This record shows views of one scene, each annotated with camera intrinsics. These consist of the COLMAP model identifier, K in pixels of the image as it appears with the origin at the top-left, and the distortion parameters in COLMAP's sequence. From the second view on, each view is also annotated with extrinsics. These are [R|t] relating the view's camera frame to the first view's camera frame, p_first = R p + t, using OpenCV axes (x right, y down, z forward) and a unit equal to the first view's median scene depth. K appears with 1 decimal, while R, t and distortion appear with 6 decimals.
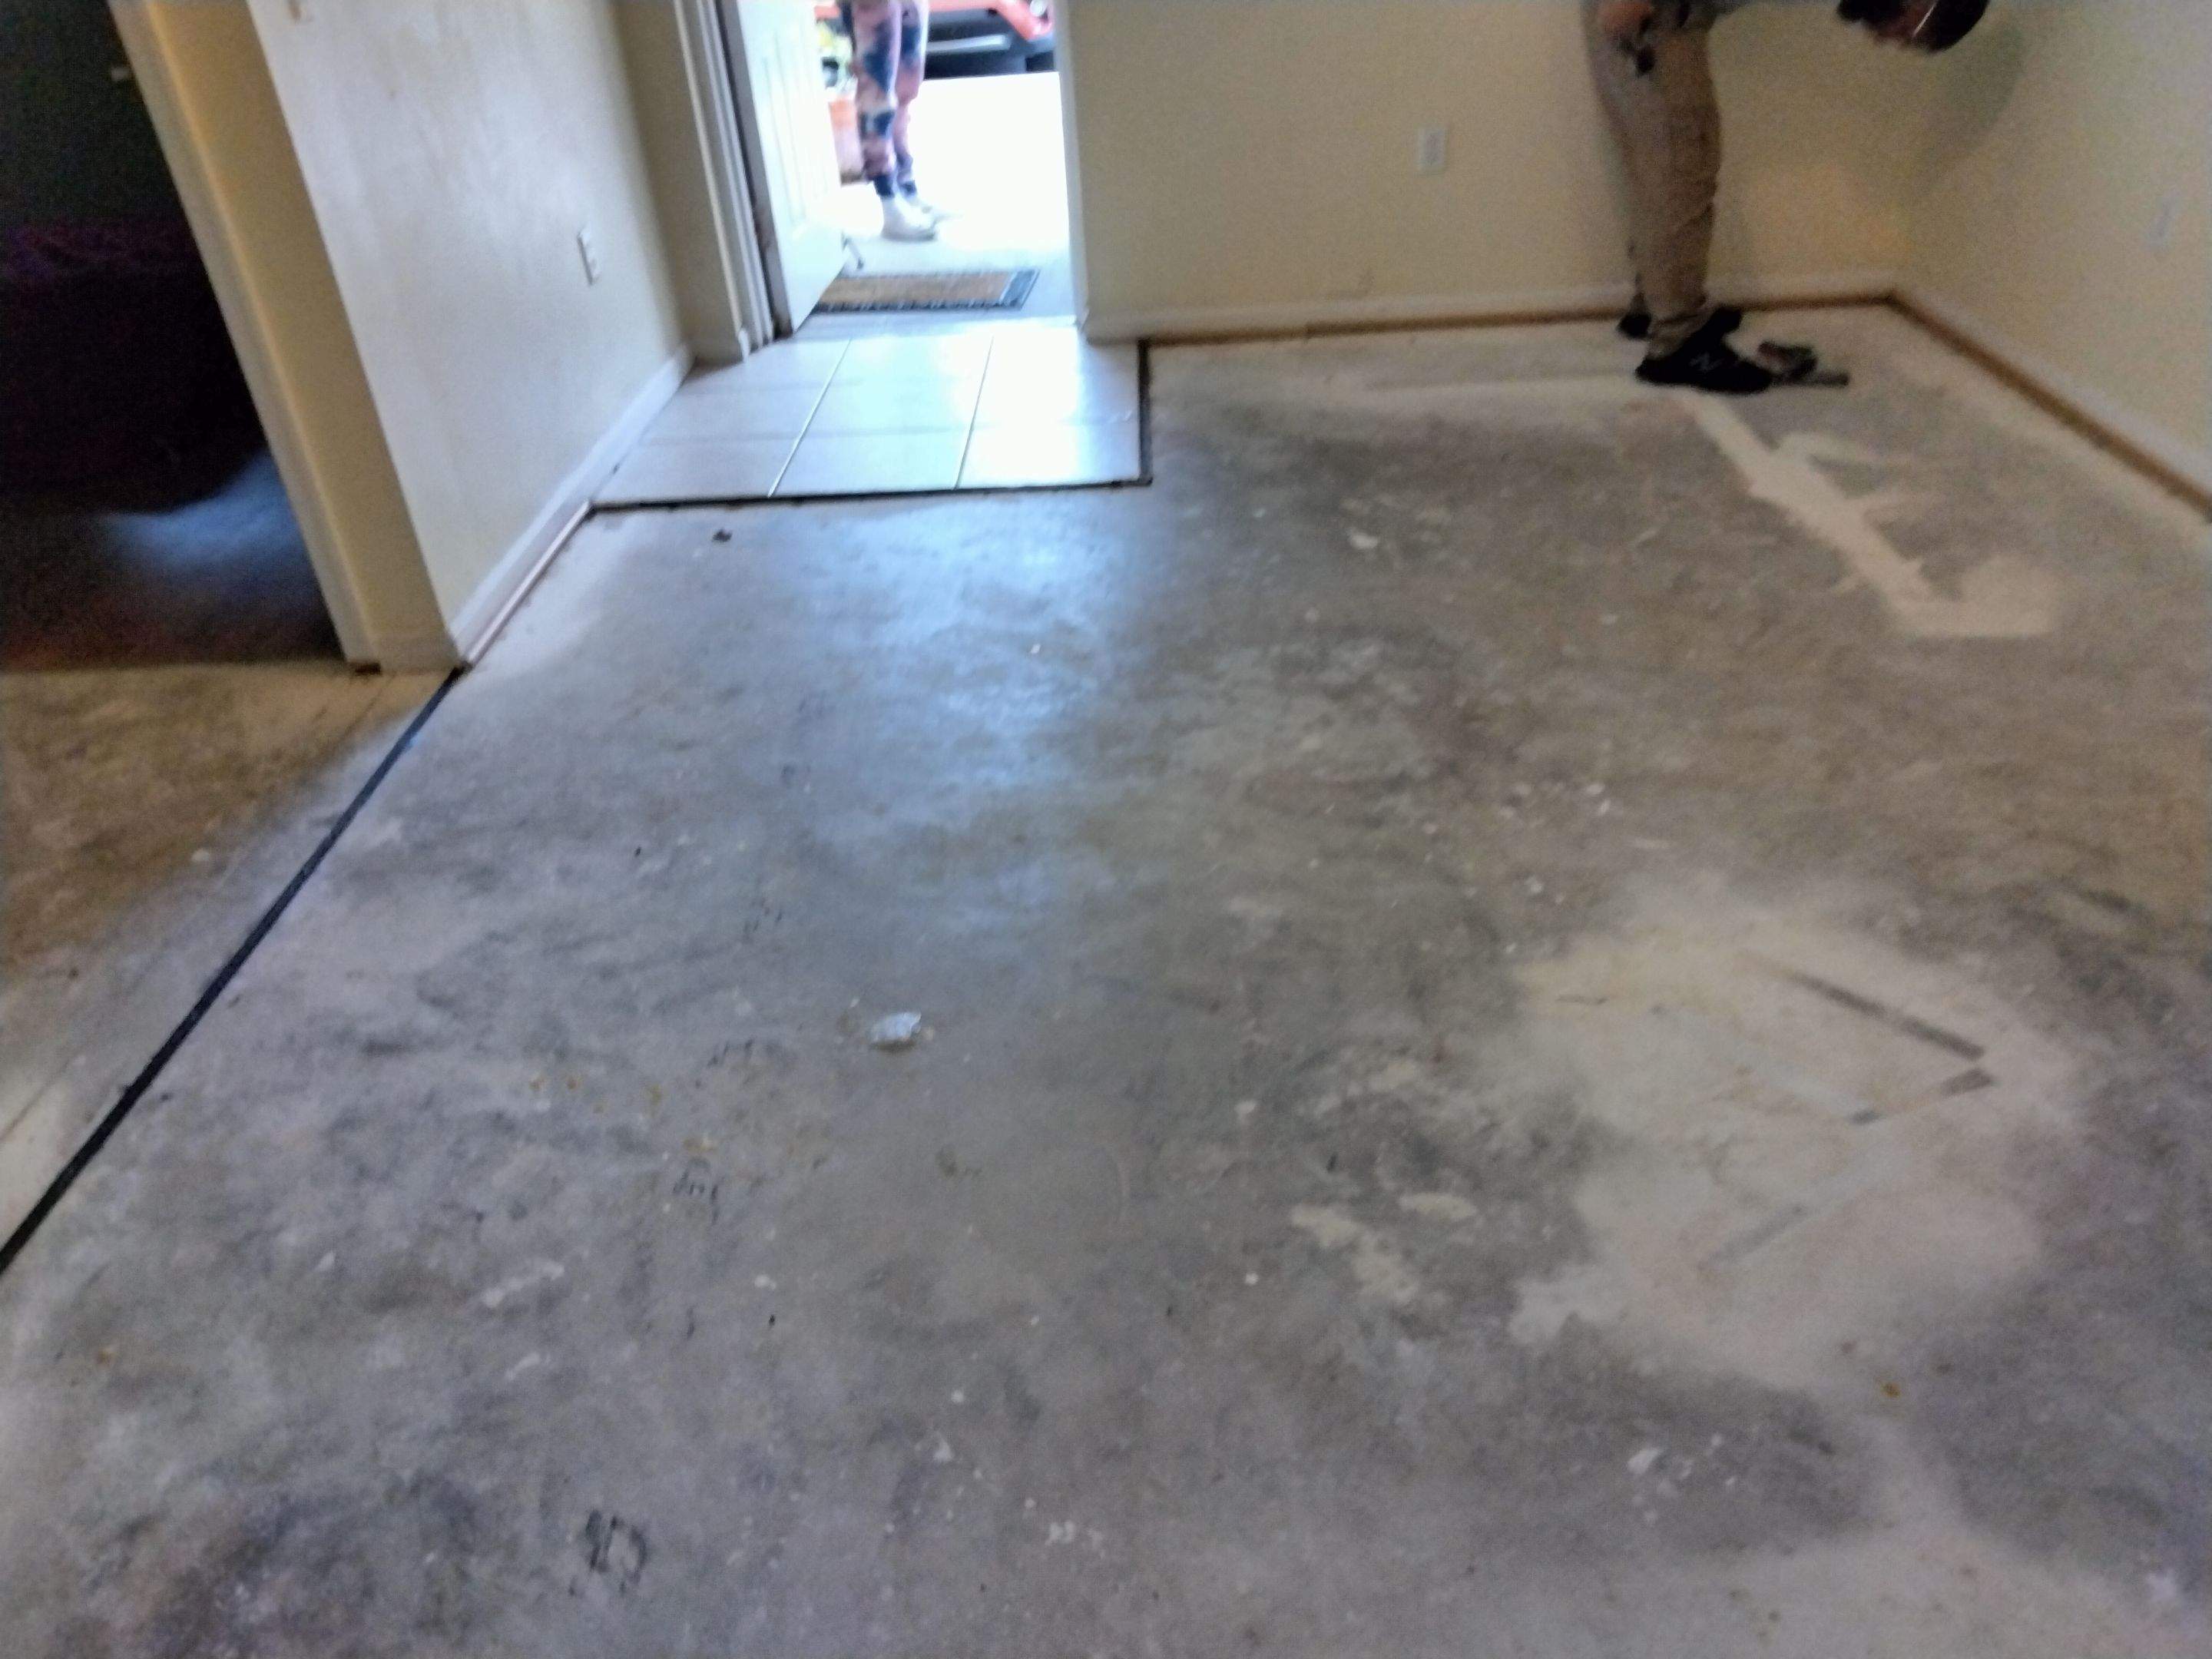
lens RADIAL K [[1647.4, 0, 1106.2], [0, 1647.4, 830.2], [0, 0, 1]] dist [0.035198, -0.053040]
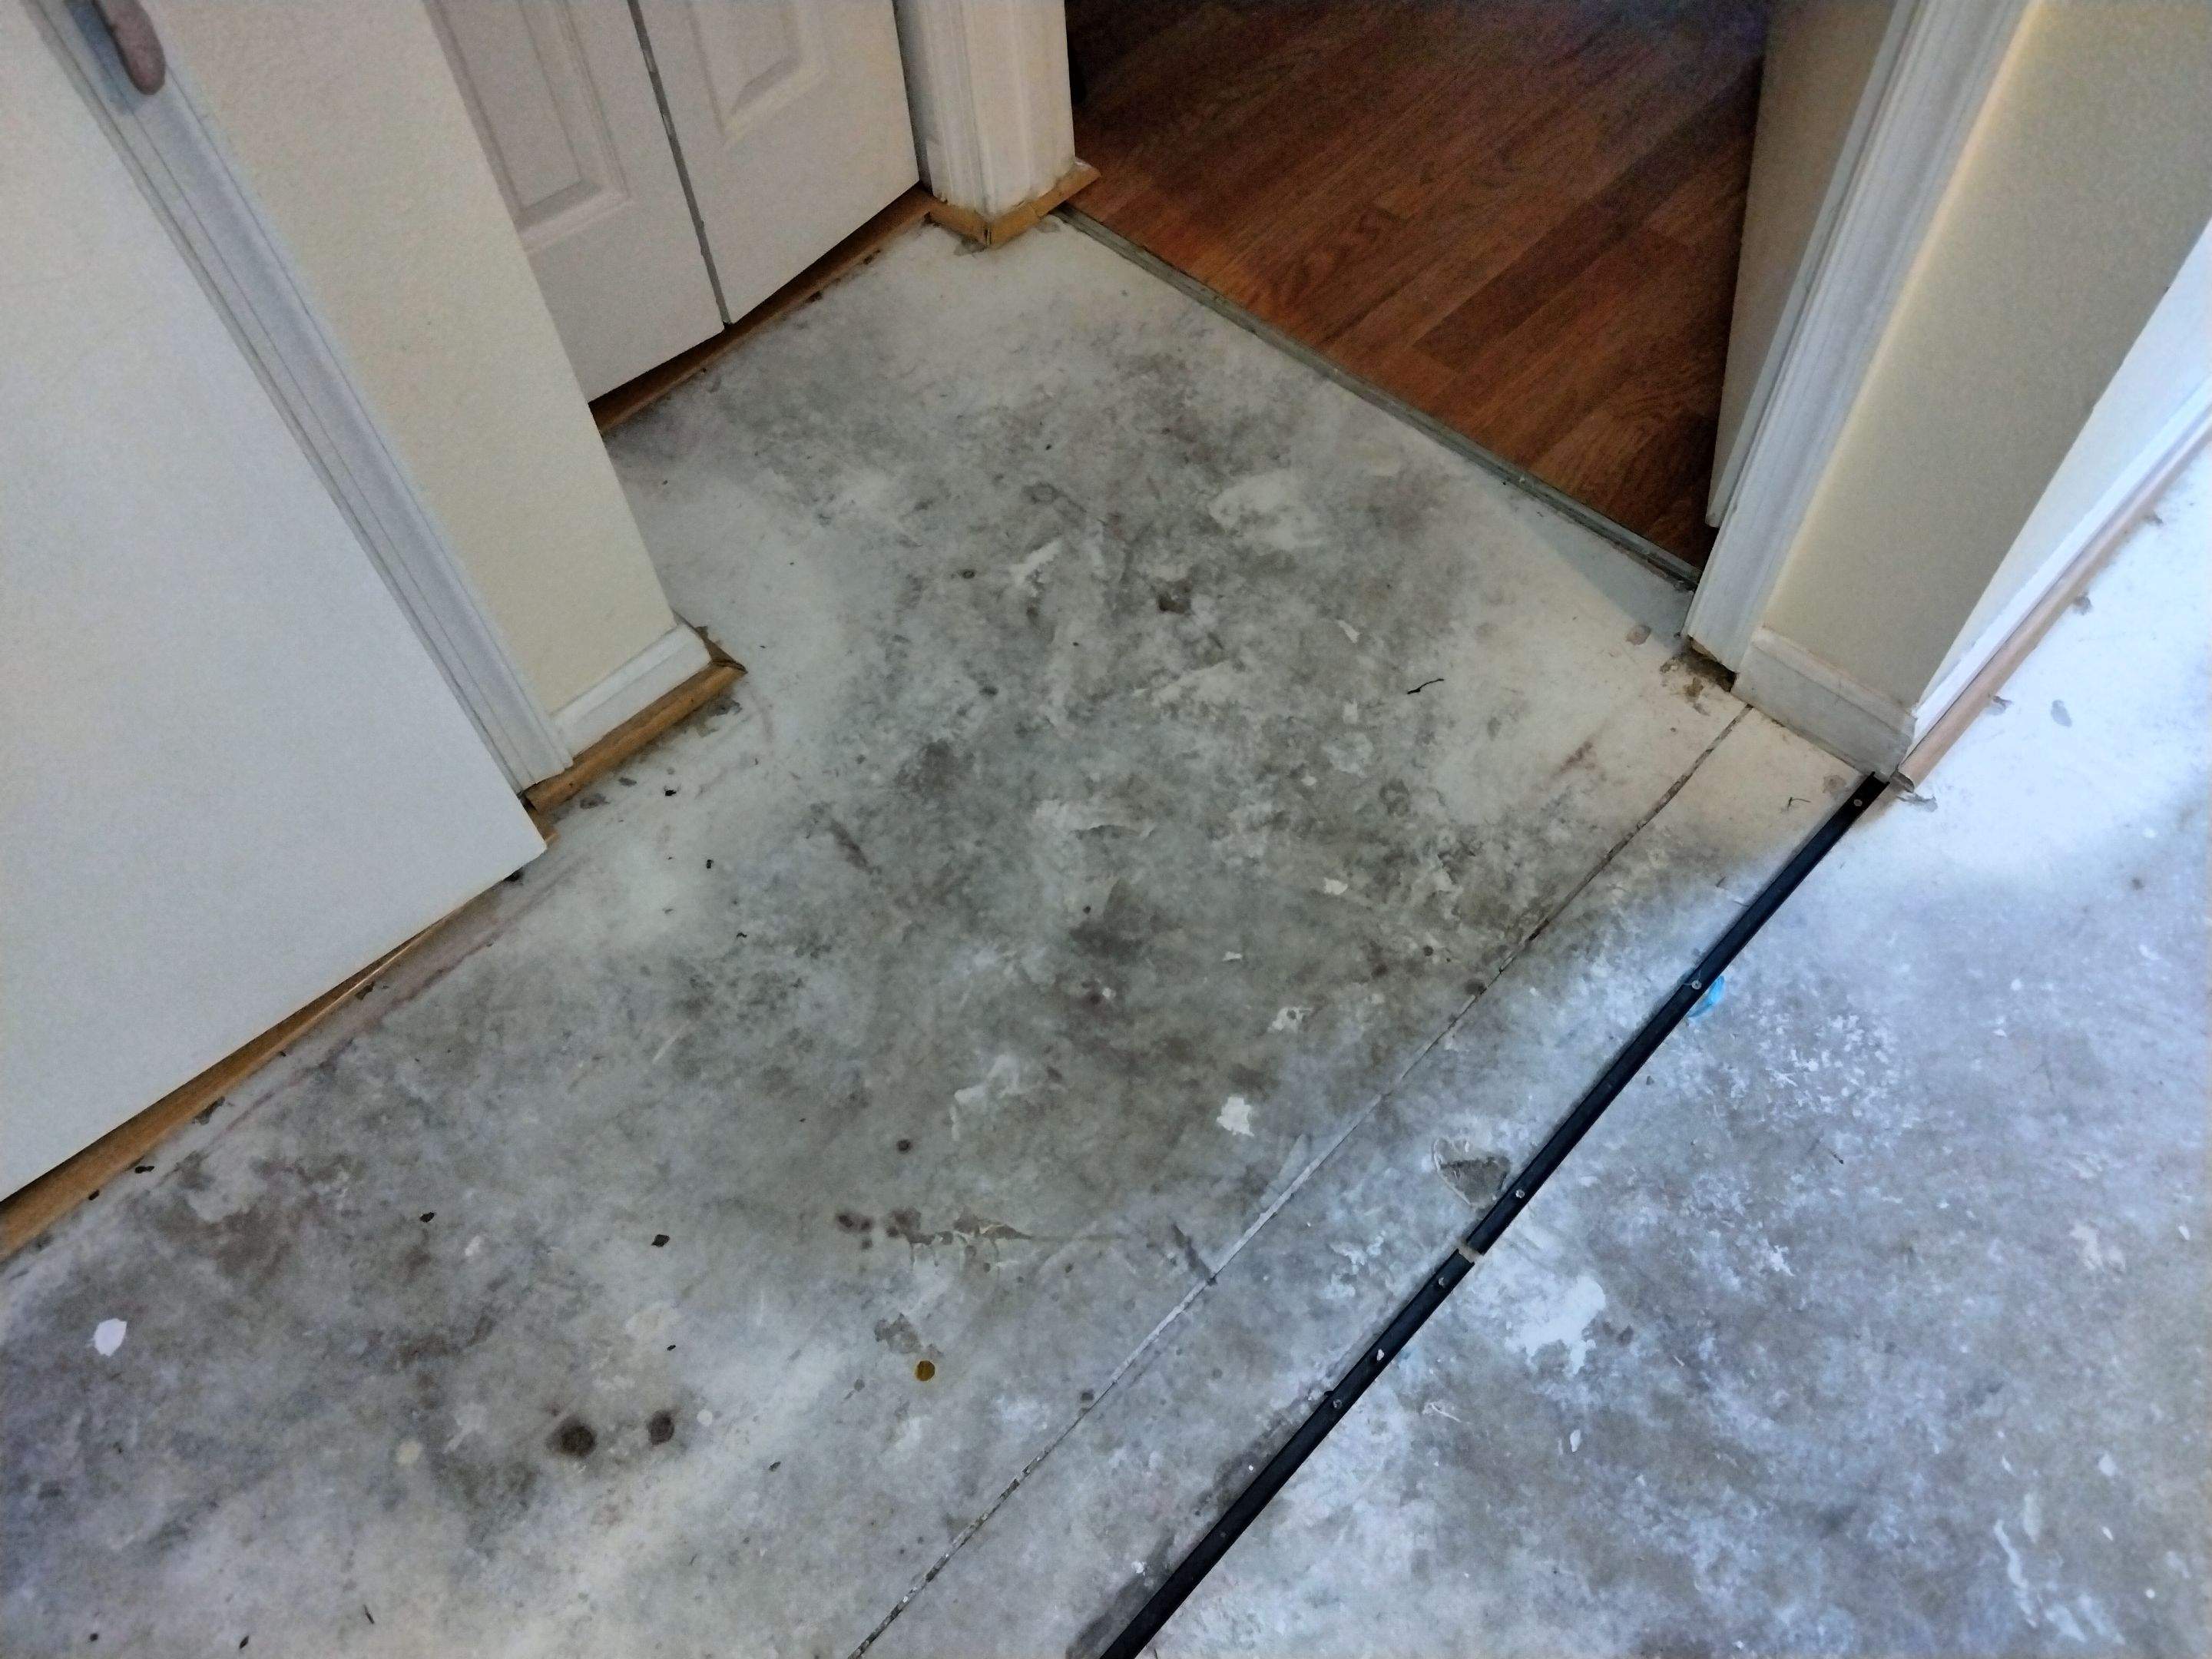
lens RADIAL K [[1647.4, 0, 1091.4], [0, 1647.4, 826.8], [0, 0, 1]] dist [0.035198, -0.053040]
pose [[0.724894, 0.586294, -0.361645, -0.403646], [-0.350990, 0.766089, 0.538437, -0.279312], [0.592734, -0.263376, 0.761117, 0.550853]]
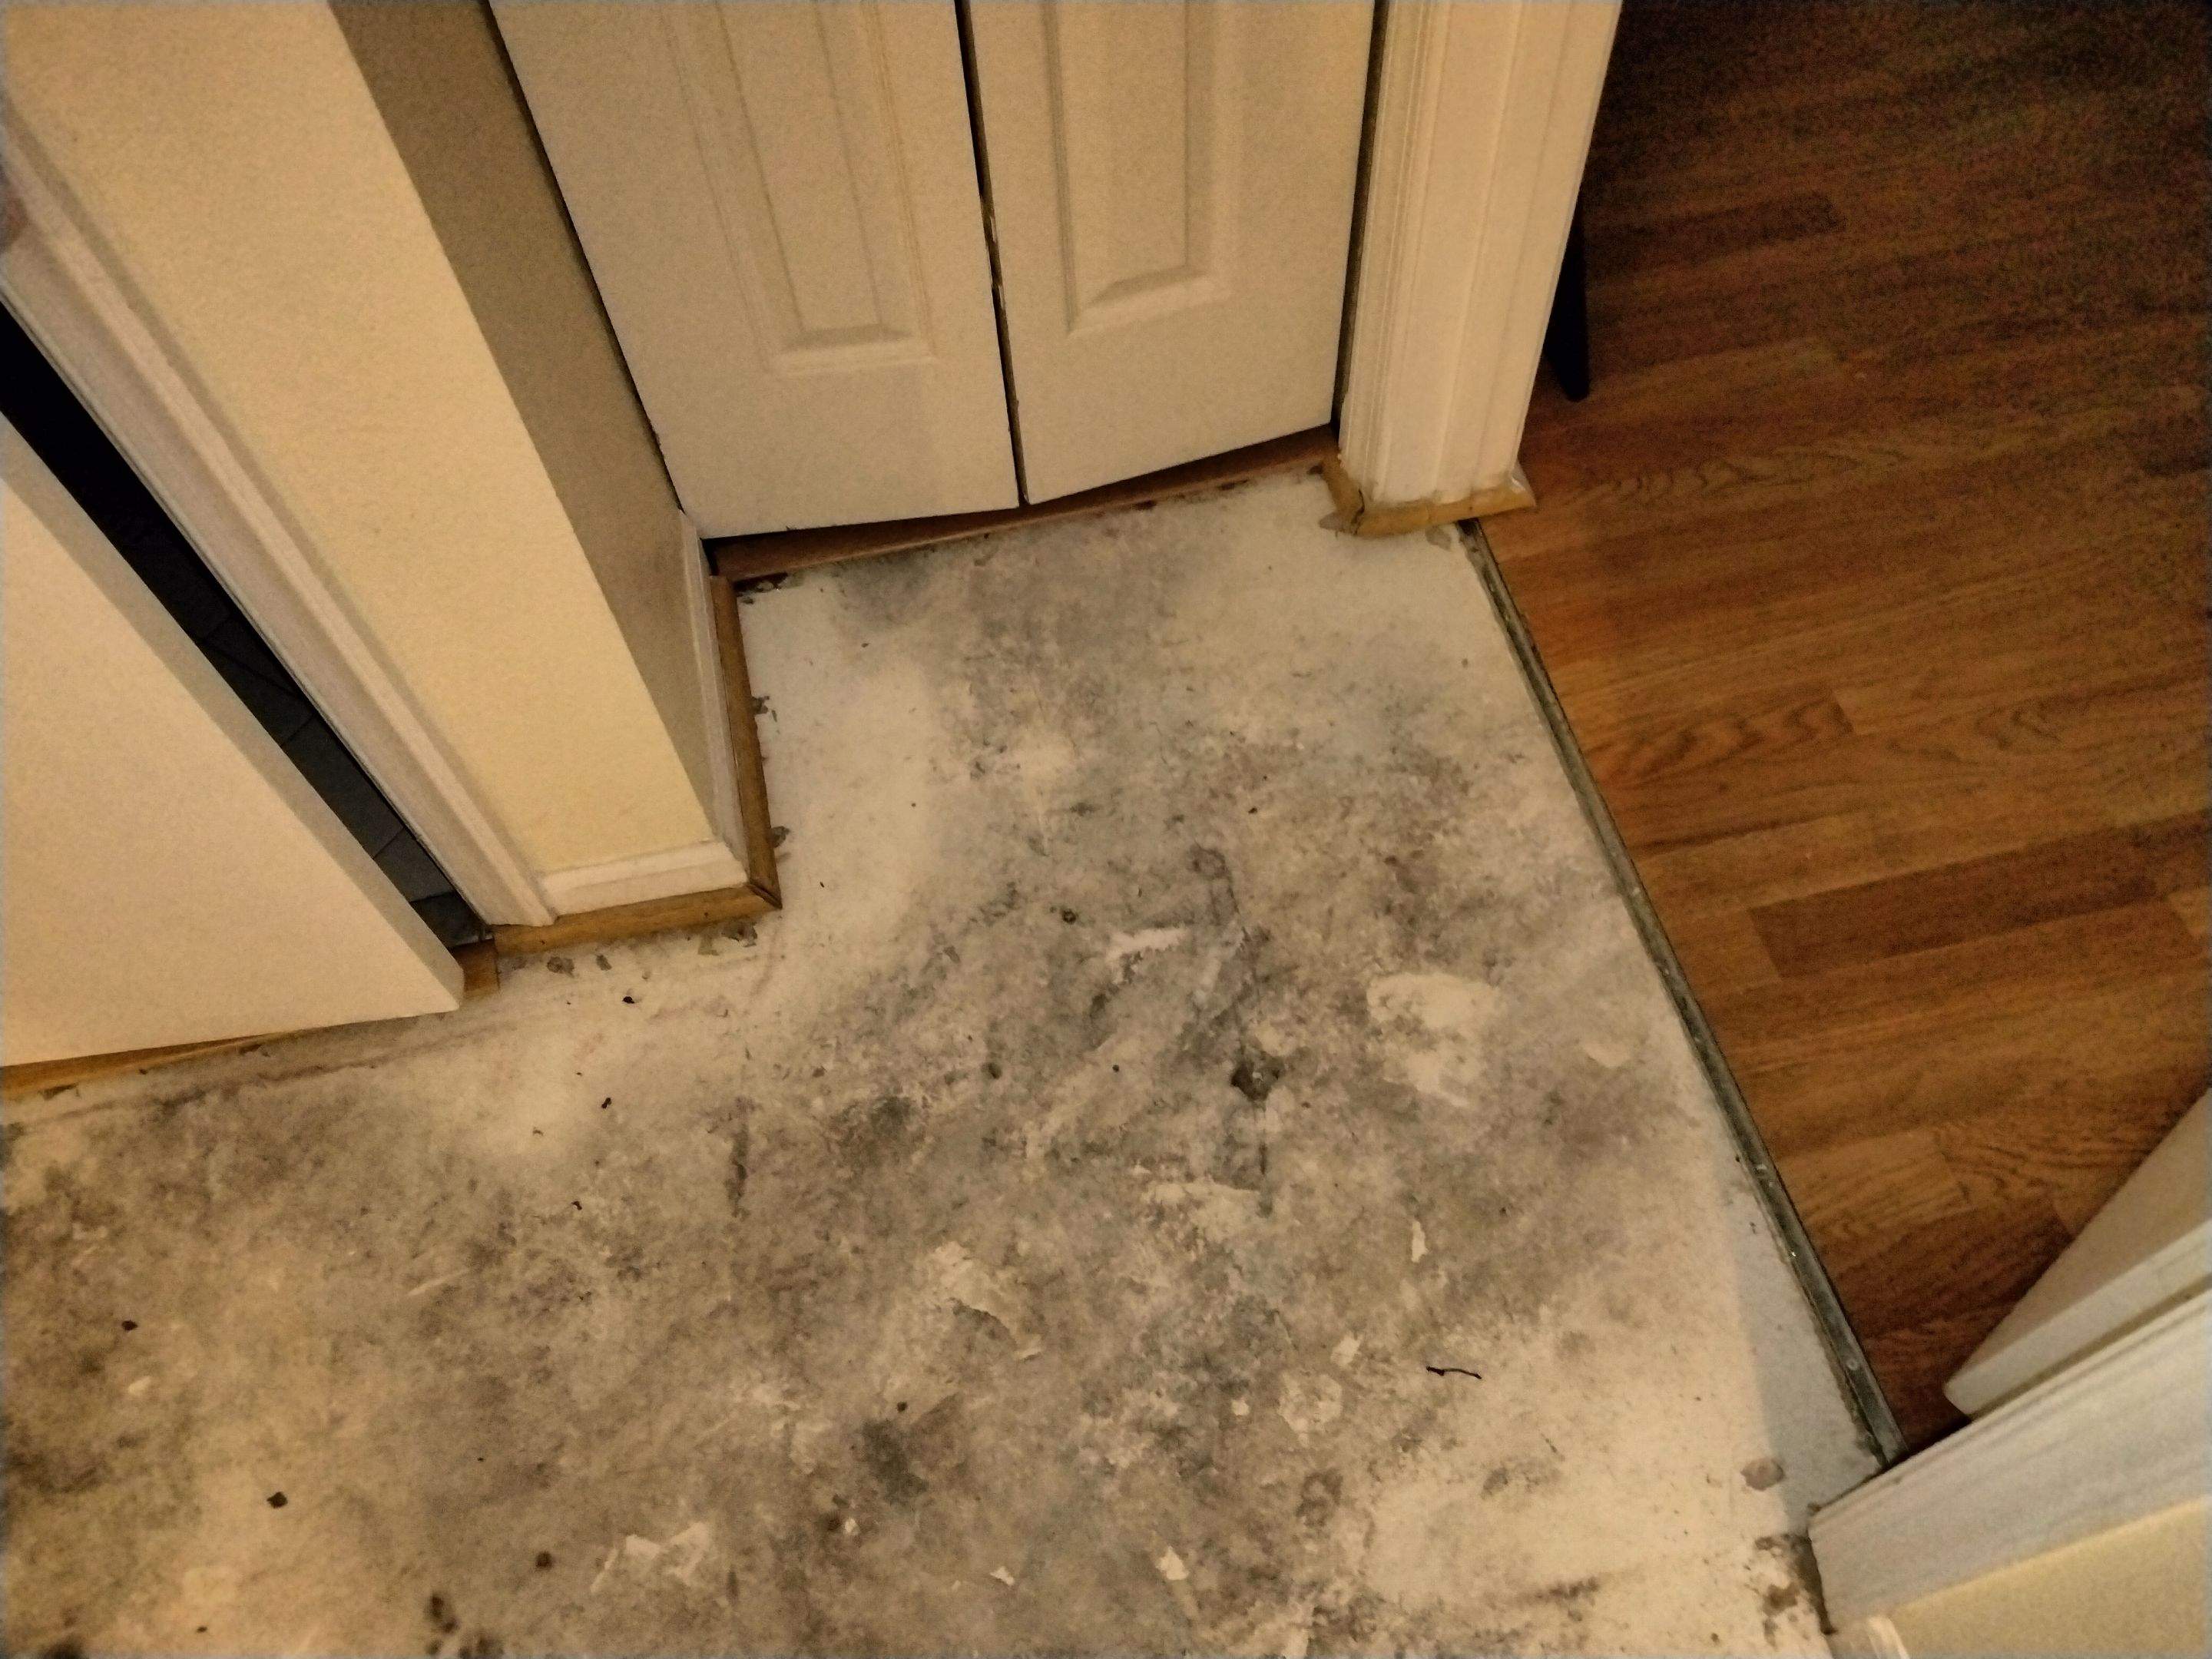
lens RADIAL K [[1647.4, 0, 1094.1], [0, 1647.4, 822.9], [0, 0, 1]] dist [0.035198, -0.053040]
pose [[0.230595, 0.841234, -0.489032, -0.480530], [-0.481588, 0.535373, 0.693866, -0.372938], [0.845517, 0.075510, 0.528582, 0.735382]]
